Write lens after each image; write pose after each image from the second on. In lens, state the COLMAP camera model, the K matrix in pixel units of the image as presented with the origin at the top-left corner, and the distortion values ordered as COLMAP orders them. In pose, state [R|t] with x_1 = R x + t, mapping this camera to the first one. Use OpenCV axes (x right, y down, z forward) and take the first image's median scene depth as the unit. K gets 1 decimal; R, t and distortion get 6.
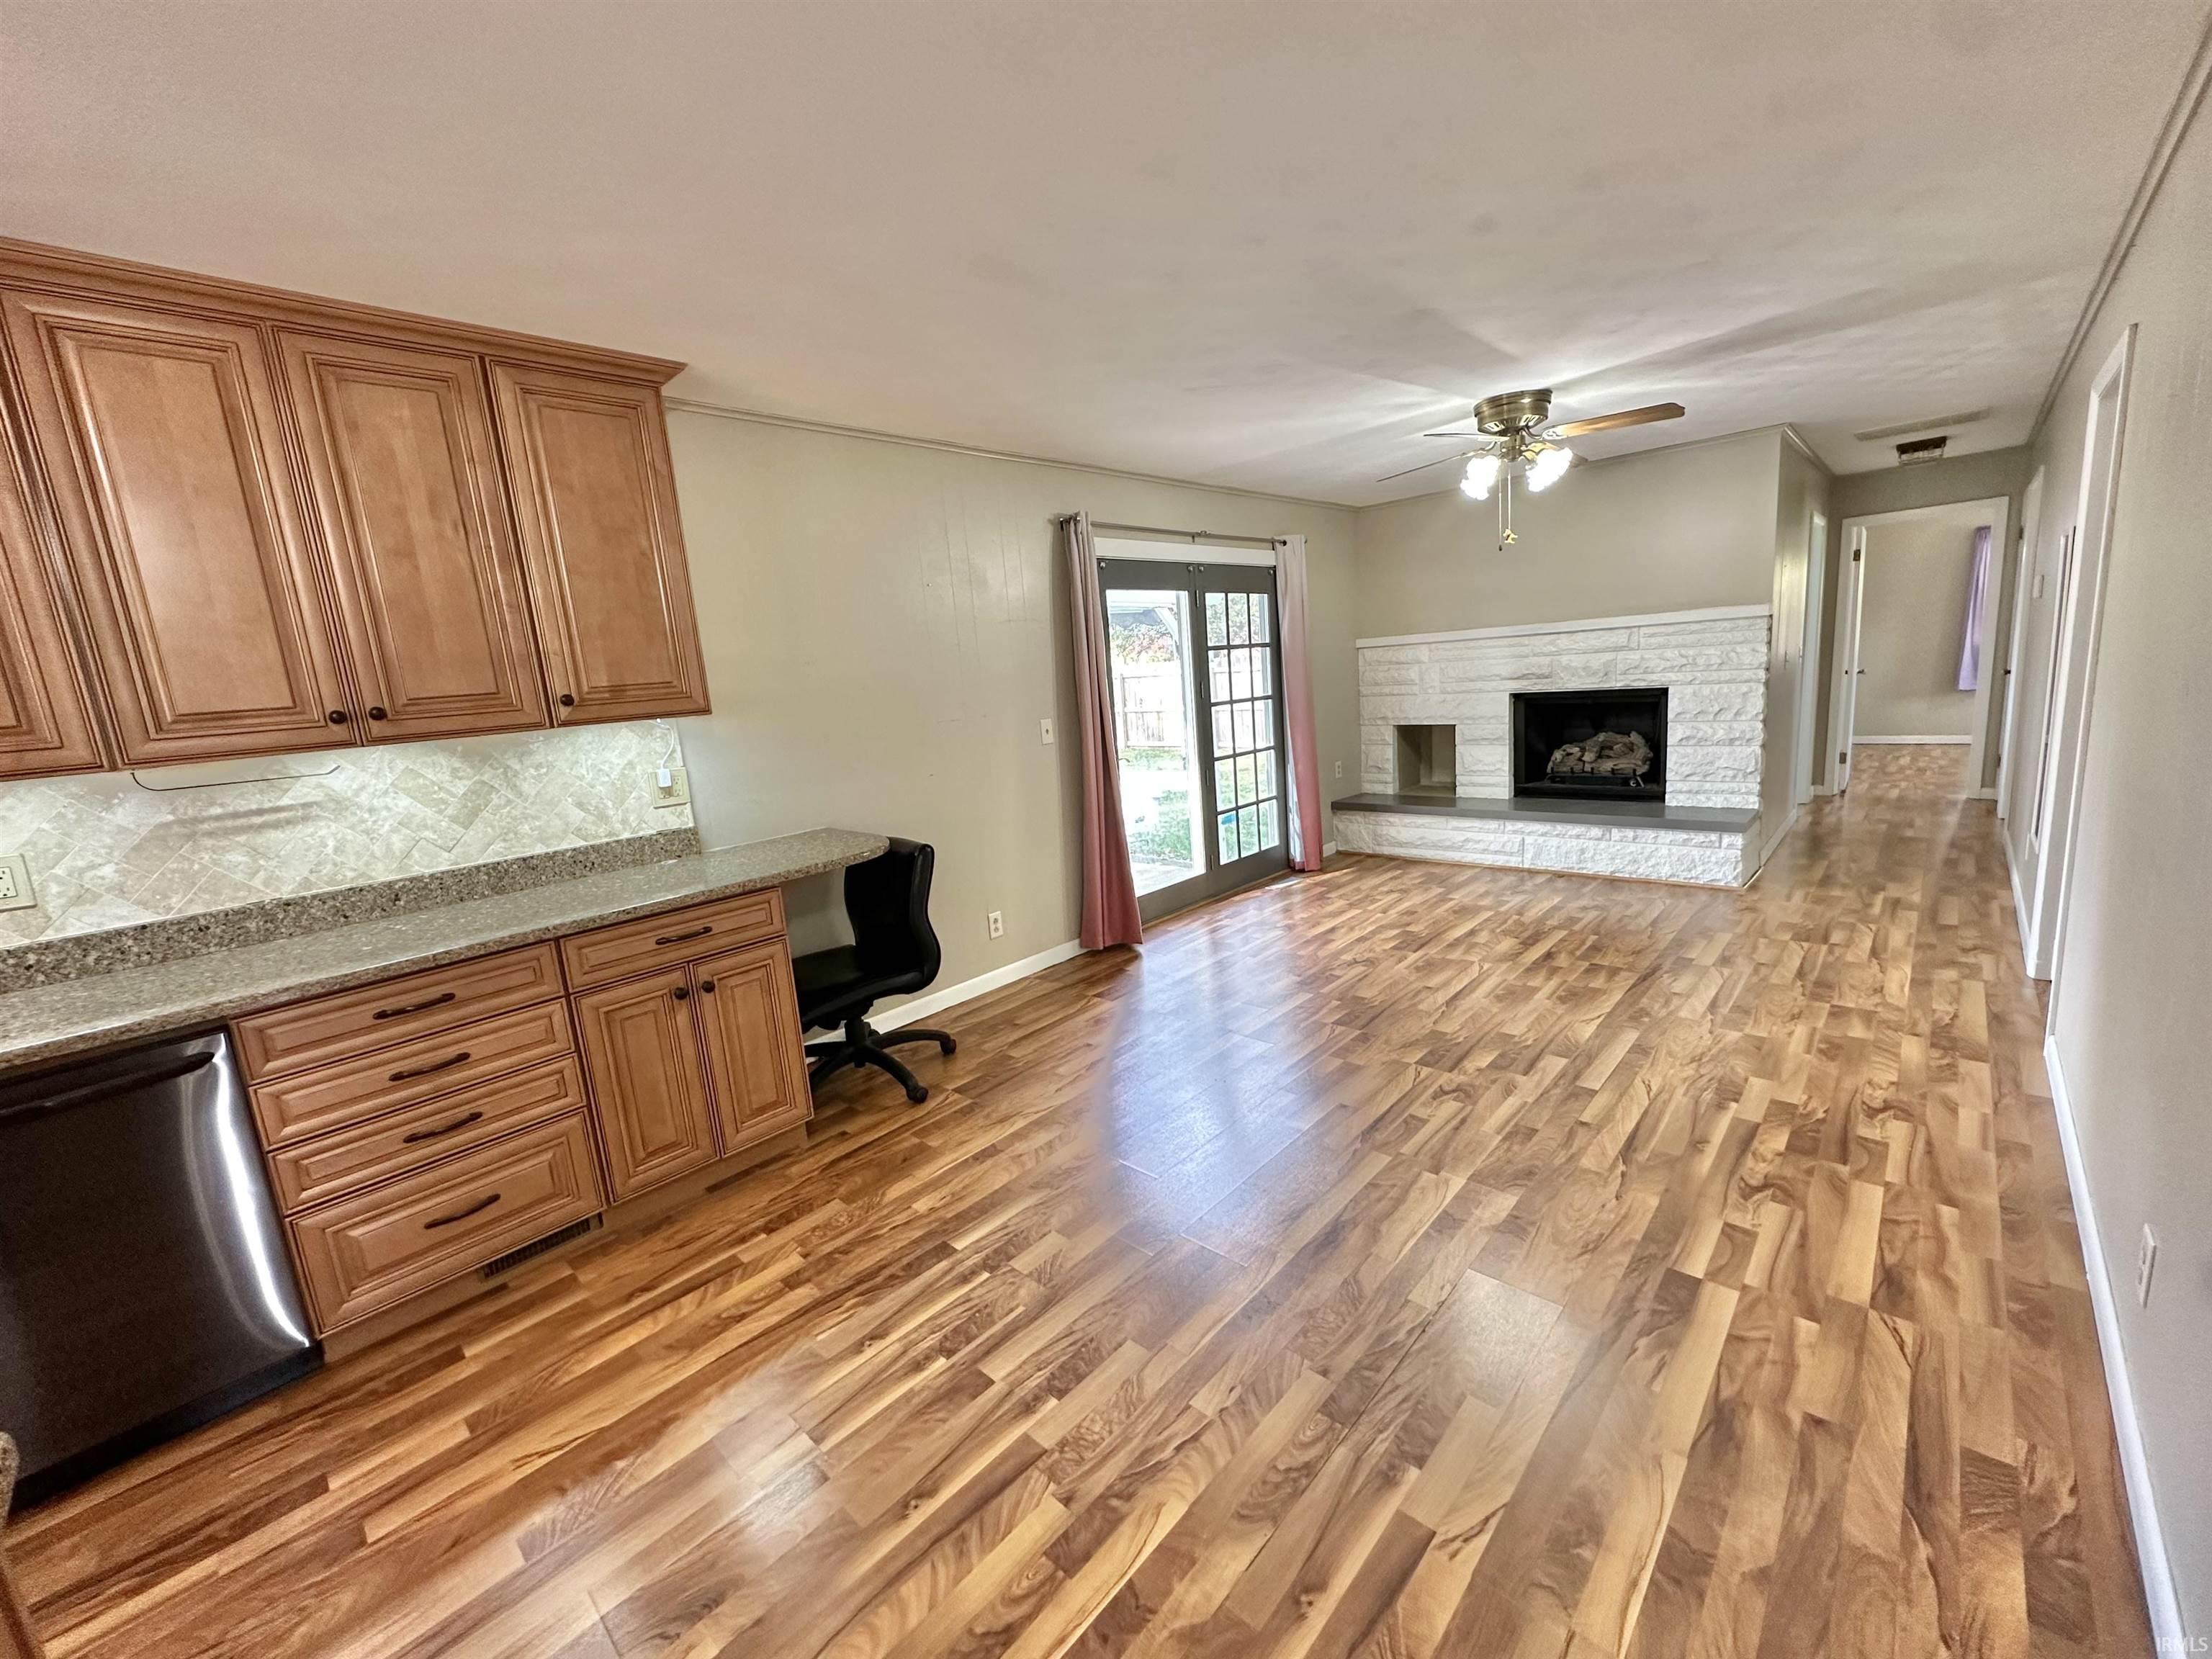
lens RADIAL K [[881.8, 0, 1108.7], [0, 881.8, 825.3], [0, 0, 1]] dist [-0.003505, 0.000578]
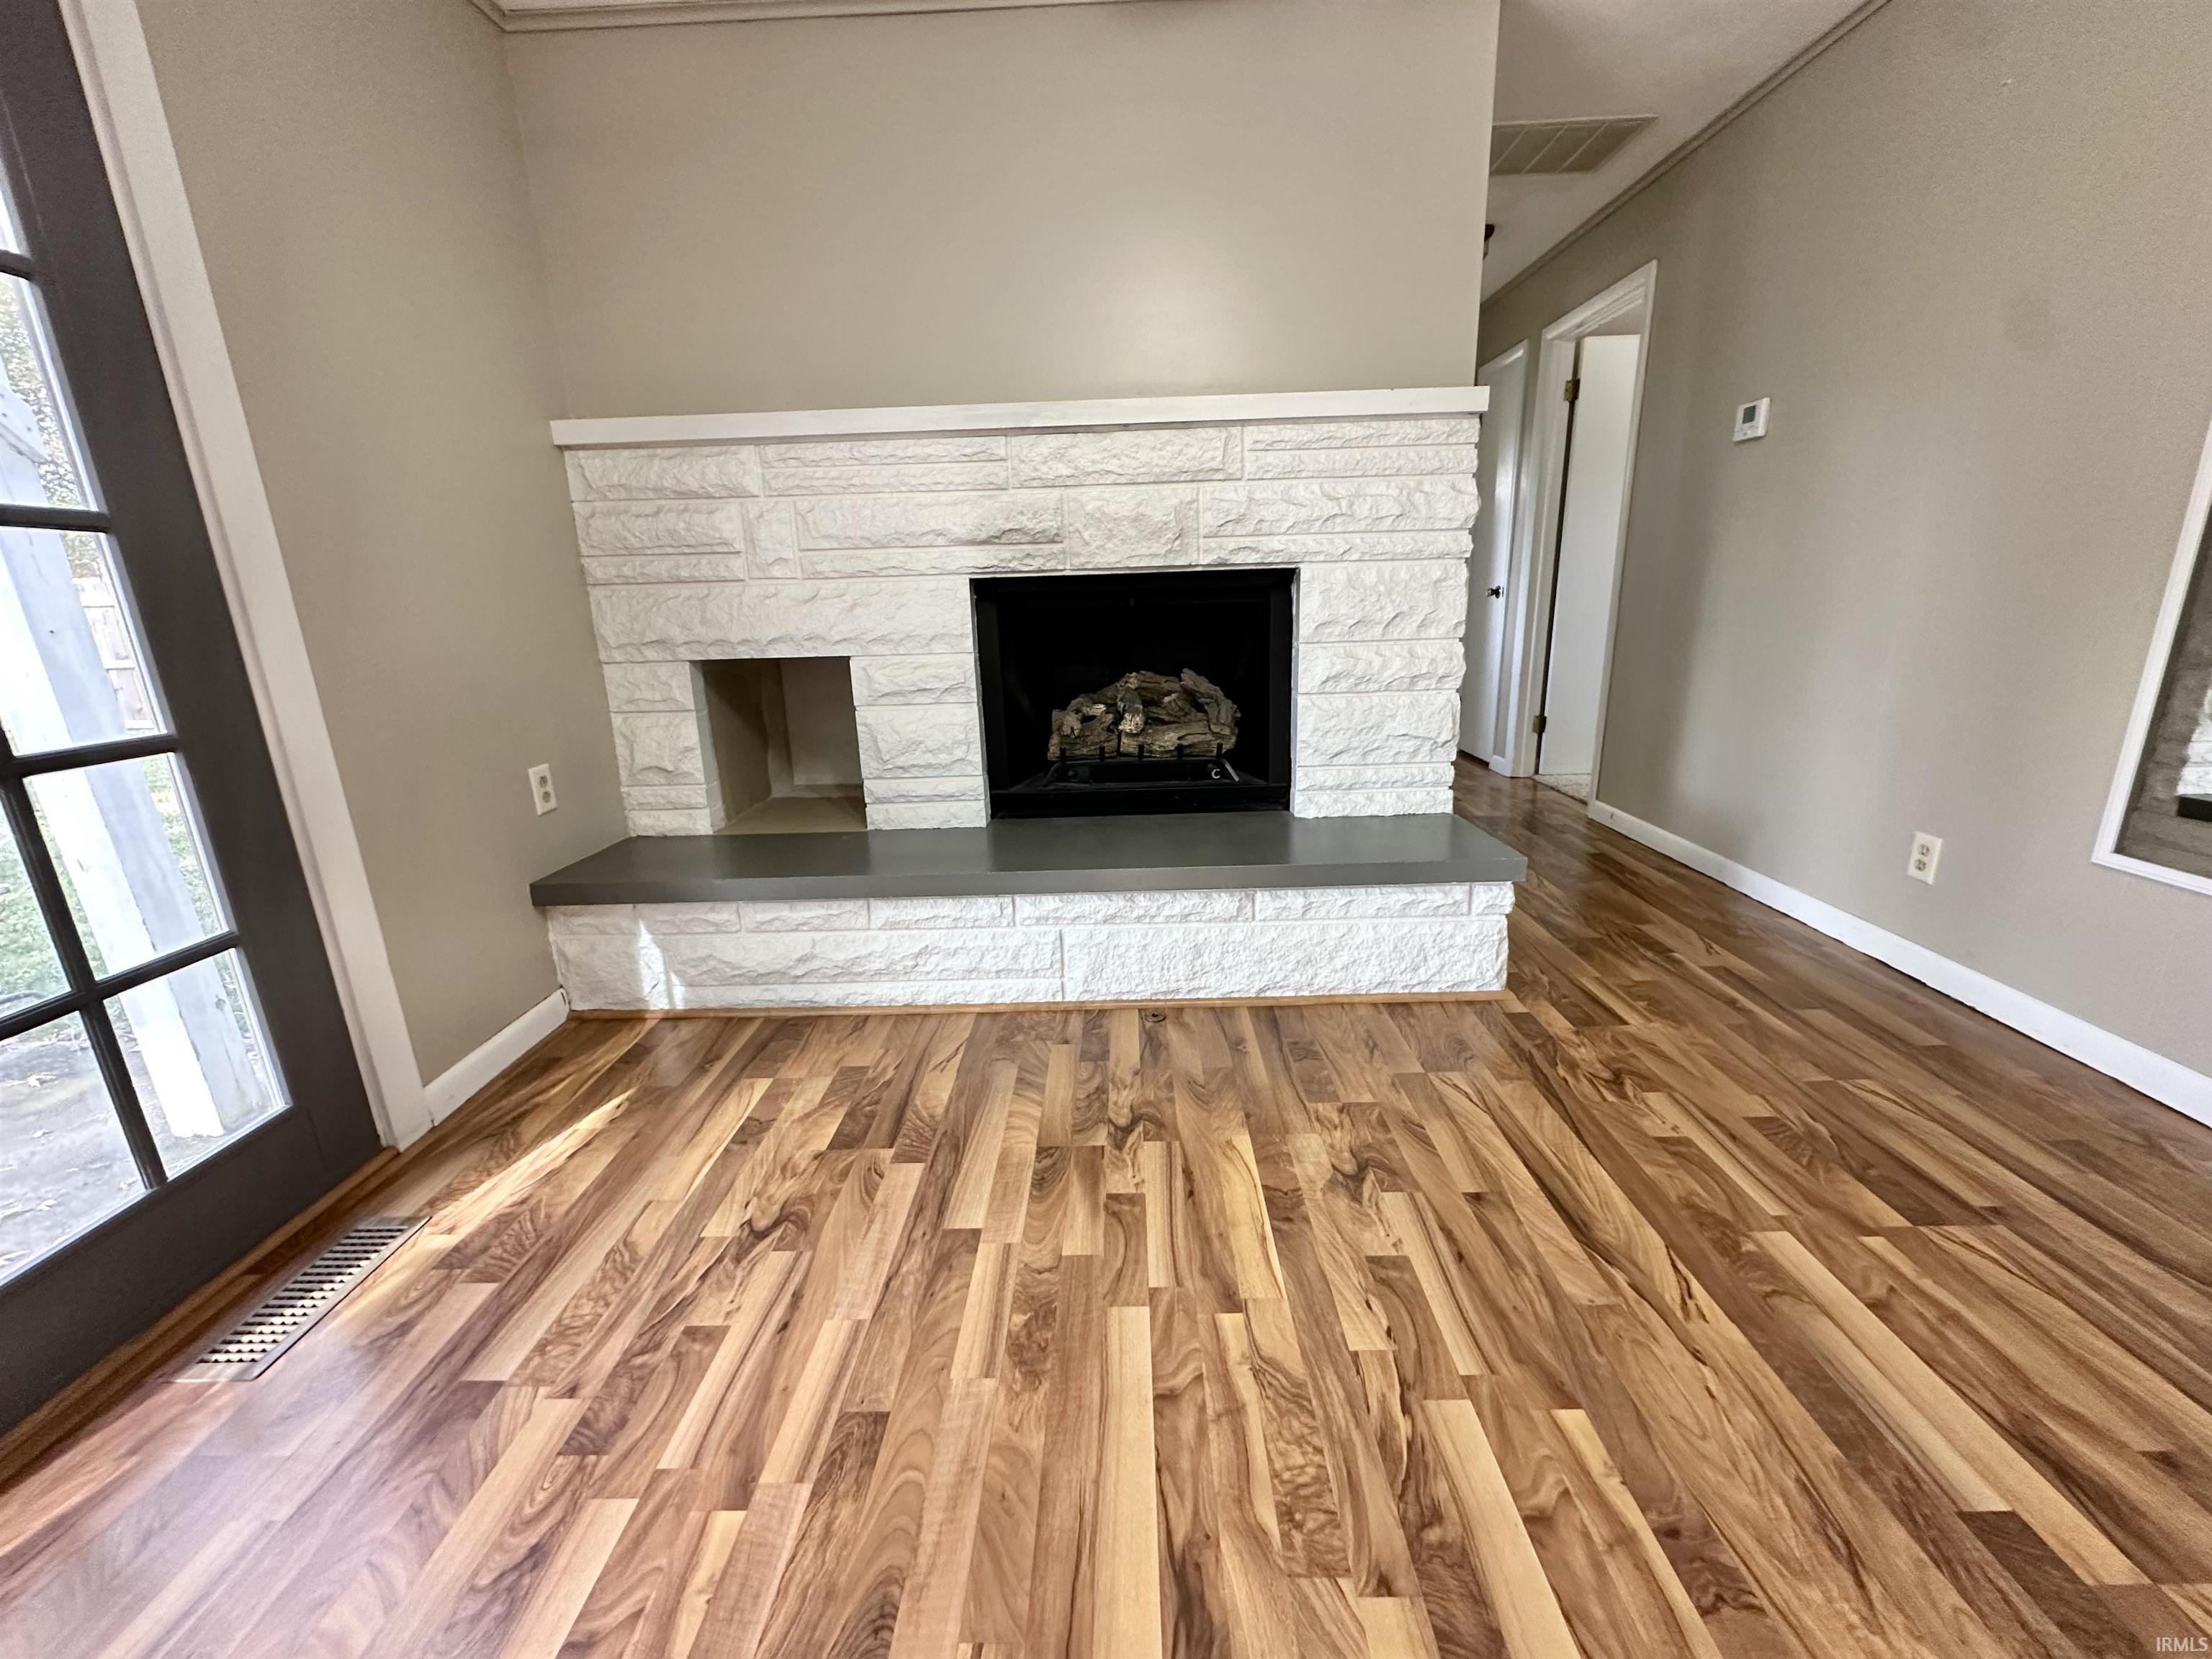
lens RADIAL K [[881.8, 0, 1105.6], [0, 881.8, 823.3], [0, 0, 1]] dist [-0.003505, 0.000578]
pose [[0.740410, -0.121466, 0.661090, 0.401634], [0.092796, 0.992590, 0.078443, -0.116887], [-0.665719, 0.003267, 0.746195, 1.224076]]
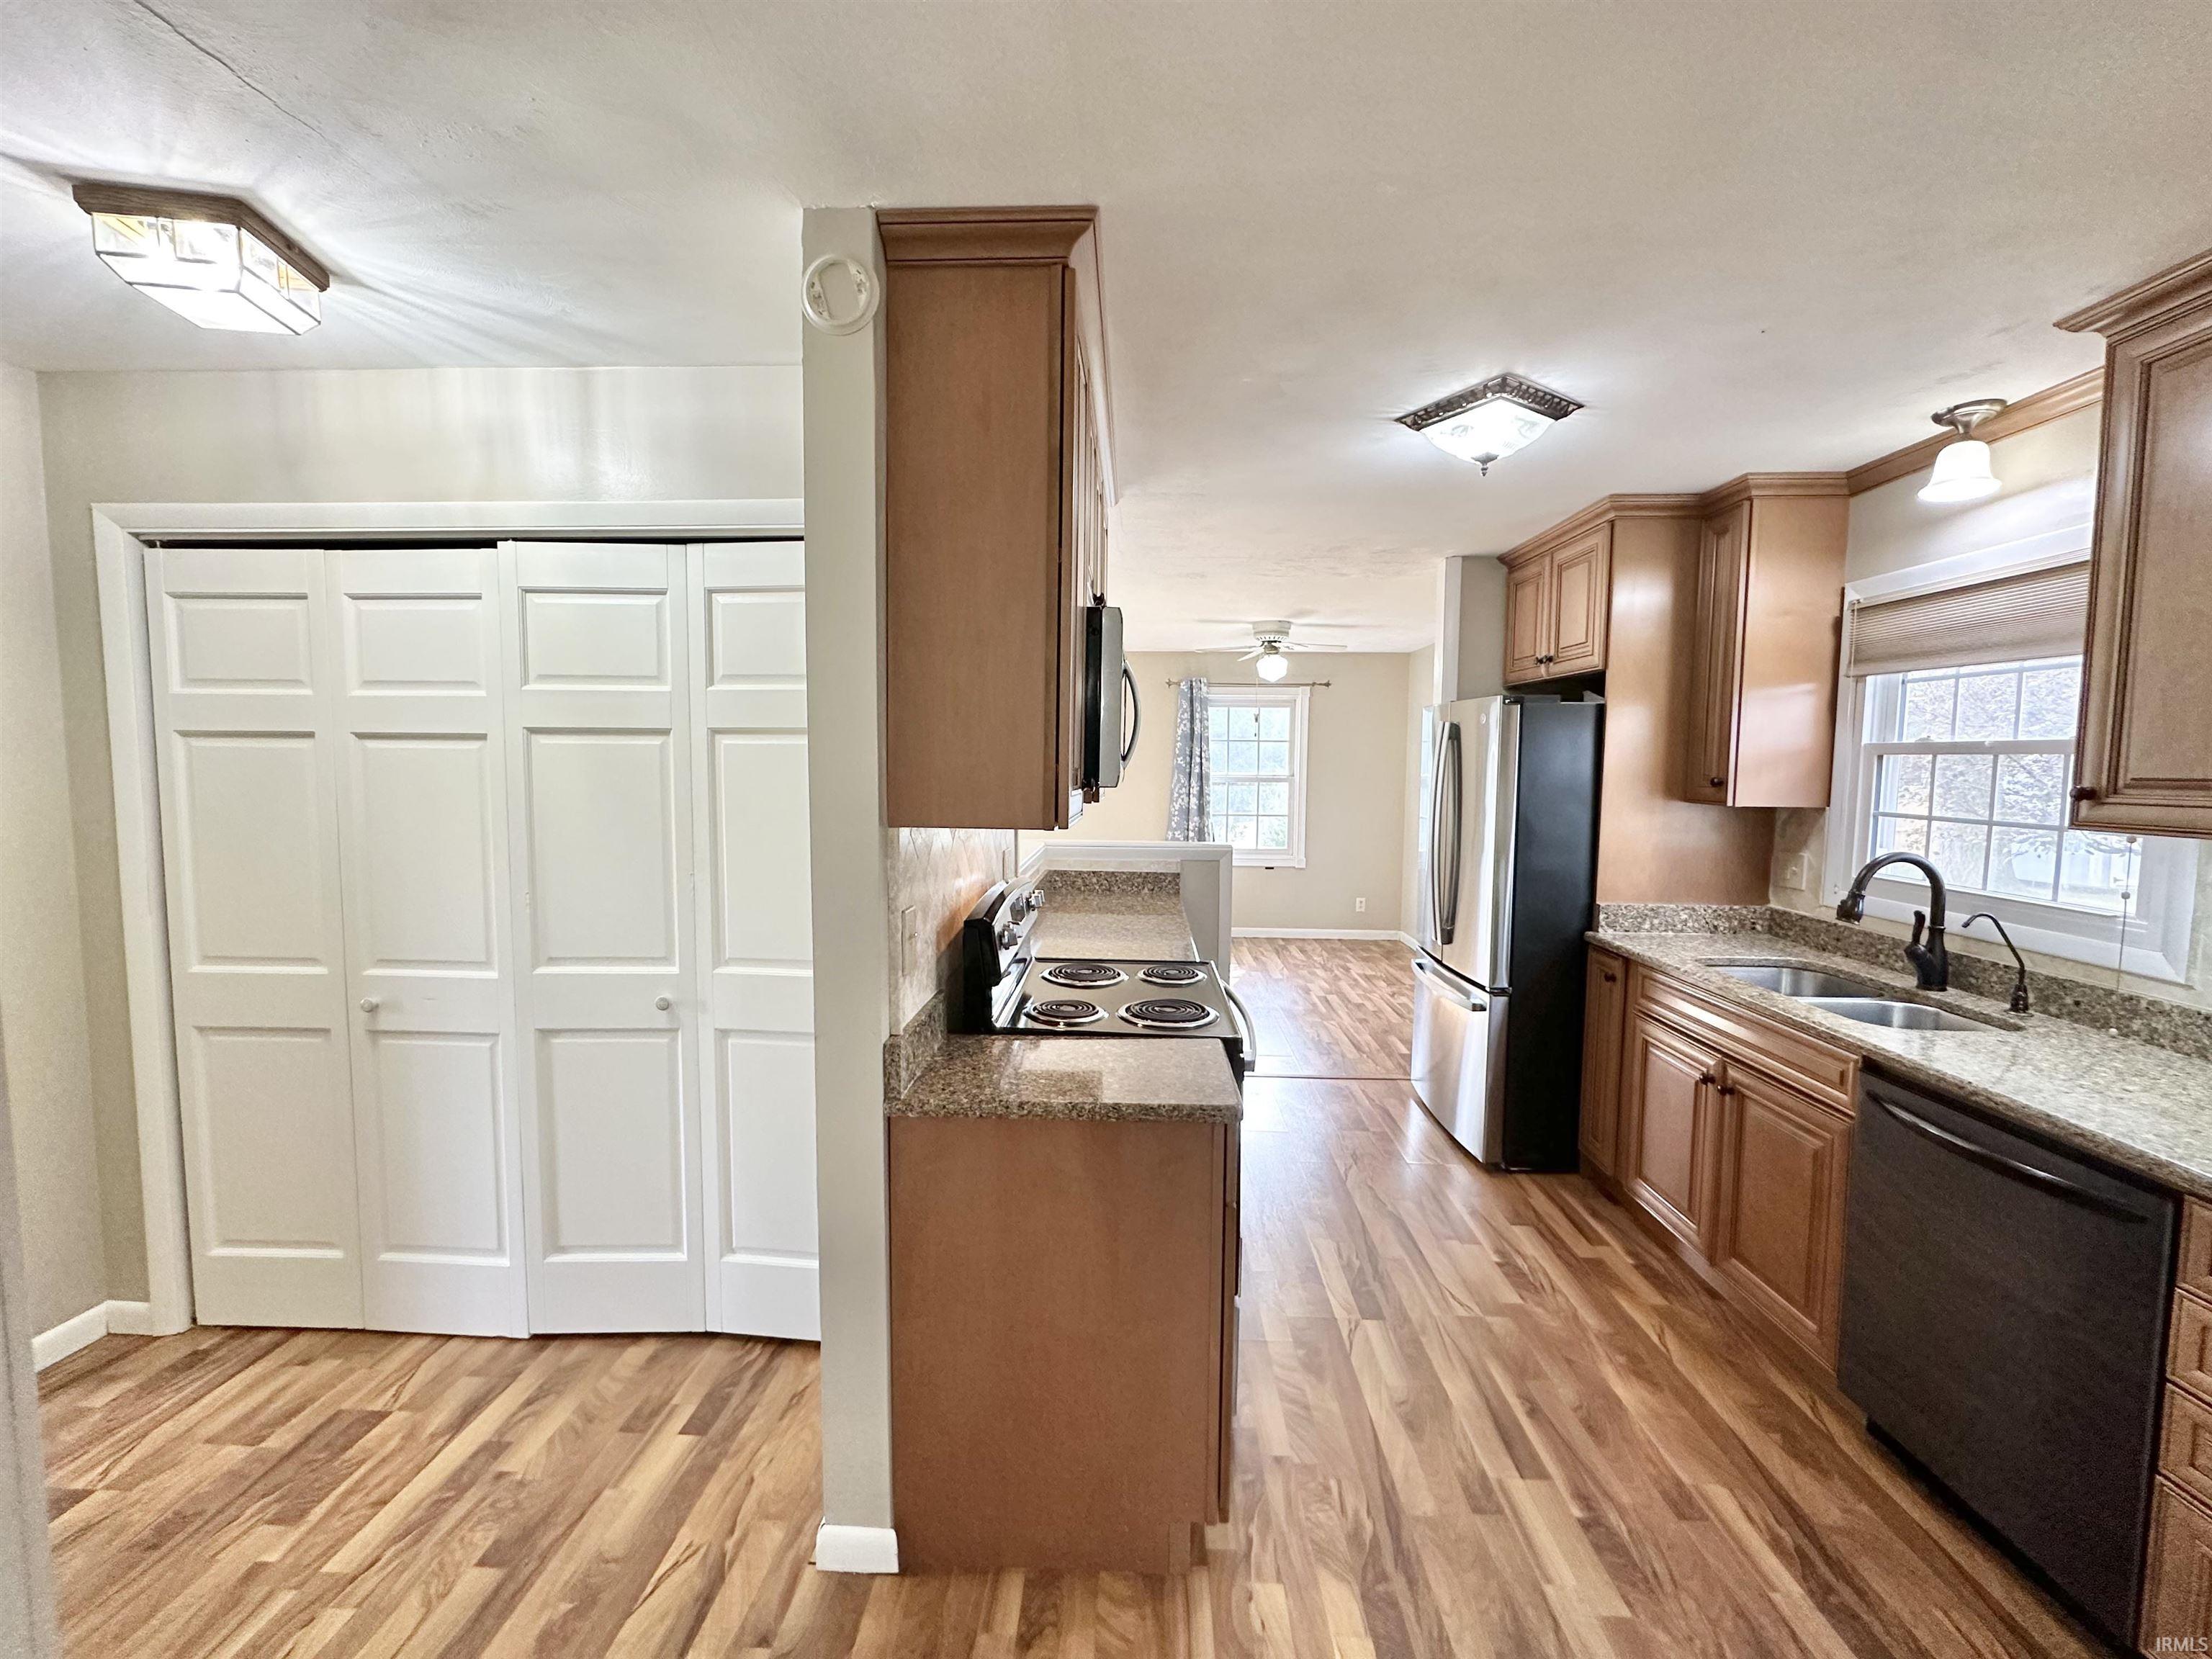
lens RADIAL K [[881.8, 0, 1107.8], [0, 881.8, 825.1], [0, 0, 1]] dist [-0.003505, 0.000578]
pose [[-0.751847, 0.121750, -0.647999, 0.075190], [-0.063413, 0.964895, 0.254866, -0.123989], [0.656281, 0.232712, -0.717733, 0.510630]]
